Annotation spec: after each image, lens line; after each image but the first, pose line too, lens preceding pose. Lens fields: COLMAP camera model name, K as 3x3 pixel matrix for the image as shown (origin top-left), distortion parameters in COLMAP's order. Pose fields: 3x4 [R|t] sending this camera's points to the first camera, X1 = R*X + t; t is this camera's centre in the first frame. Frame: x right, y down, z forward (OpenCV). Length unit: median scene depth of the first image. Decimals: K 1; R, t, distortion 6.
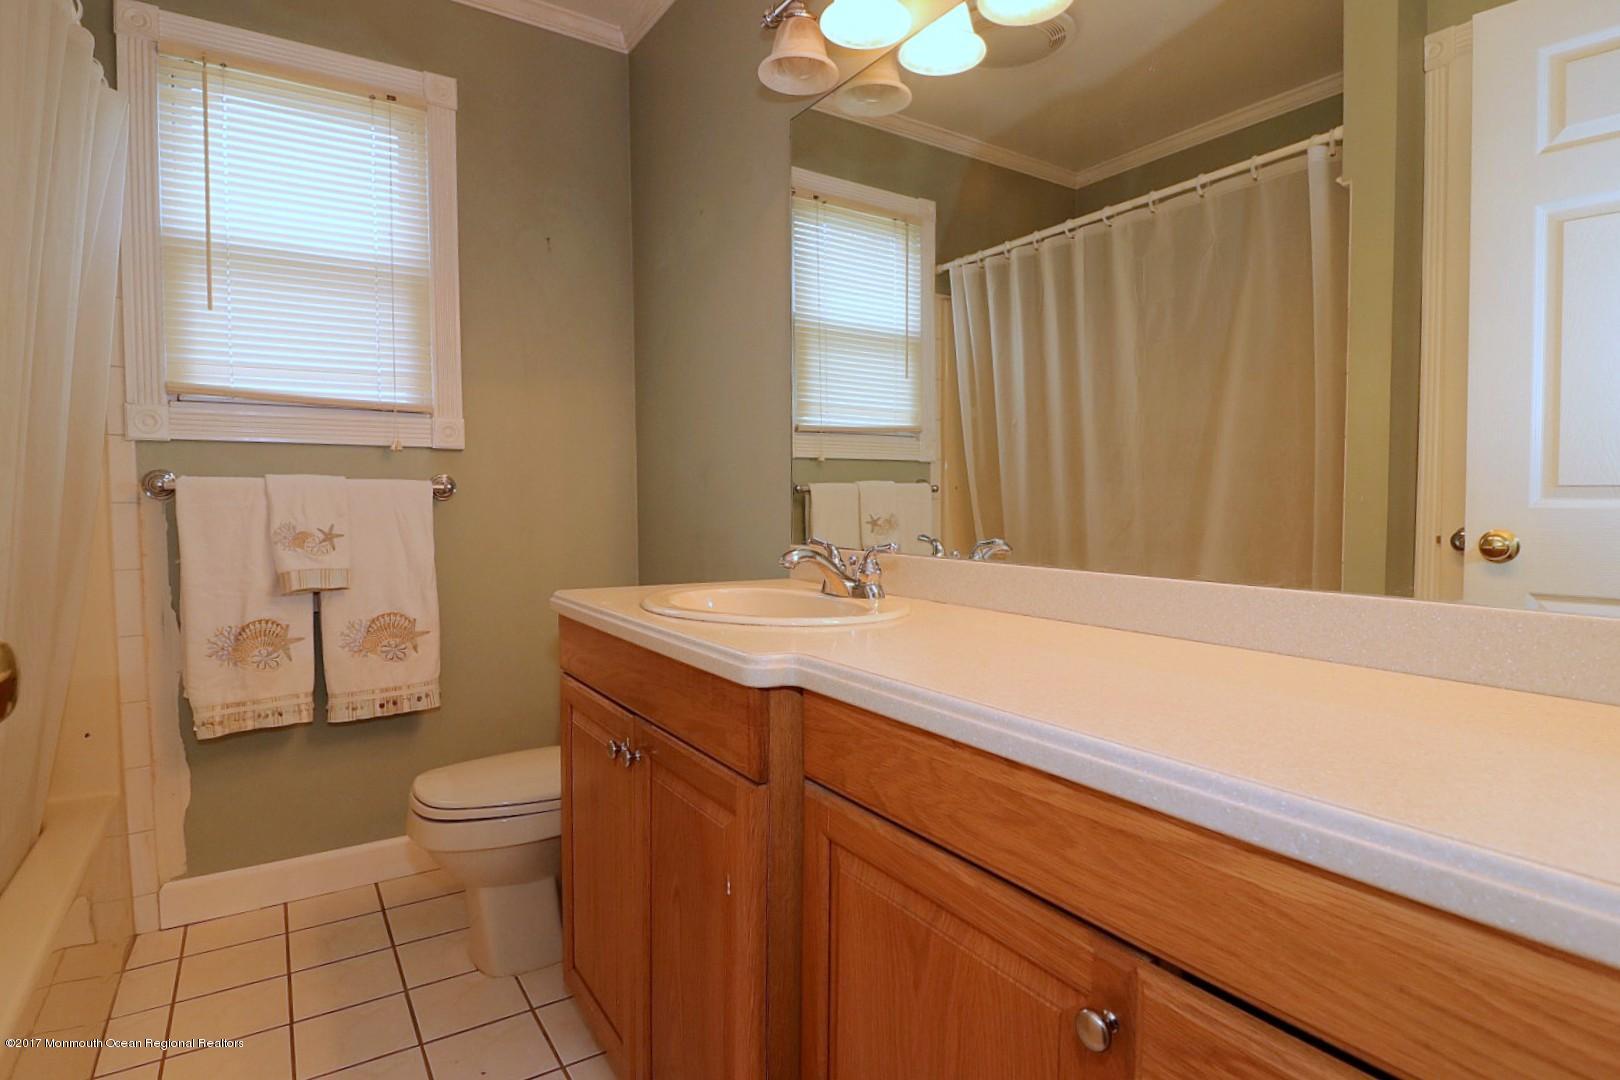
lens RADIAL K [[830.5, 0, 808.3], [0, 830.5, 534.2], [0, 0, 1]] dist [-0.008609, -0.005952]
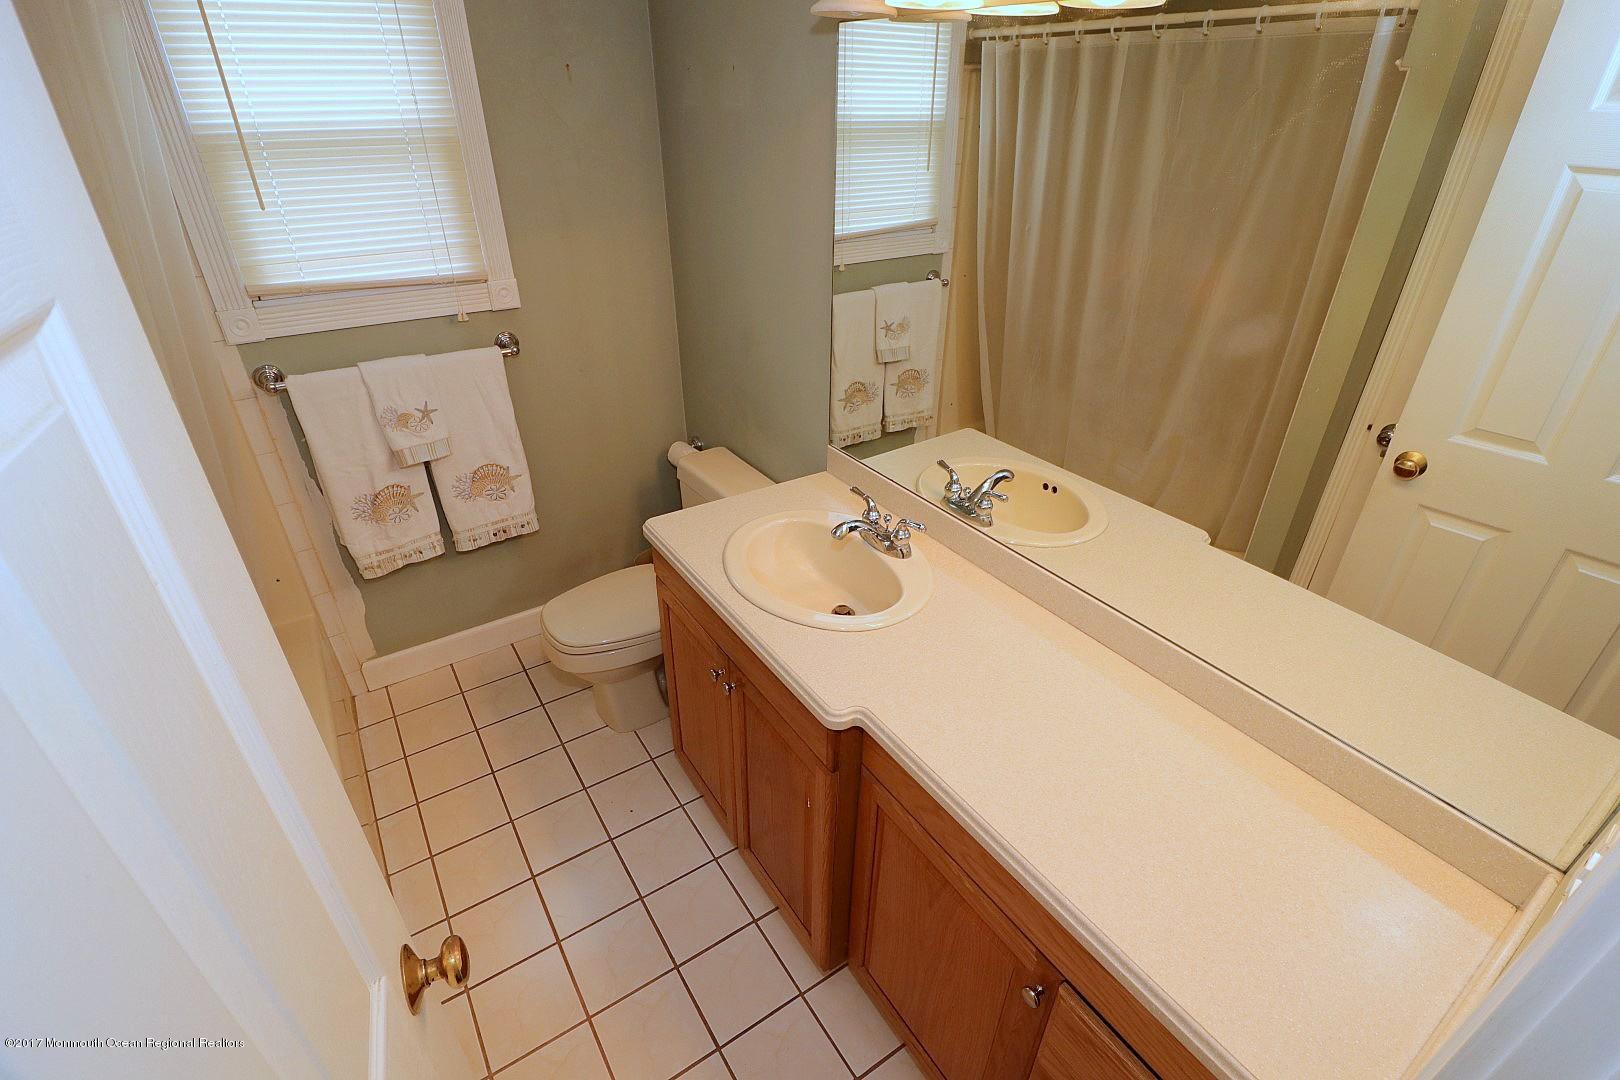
lens RADIAL K [[748.2, 0, 810.2], [0, 748.2, 539.5], [0, 0, 1]] dist [-0.005406, -0.010867]
pose [[0.999877, 0.003104, 0.015403, -0.054961], [-0.009894, 0.885938, 0.463698, -0.317010], [-0.012206, -0.463793, 0.885859, -0.012552]]
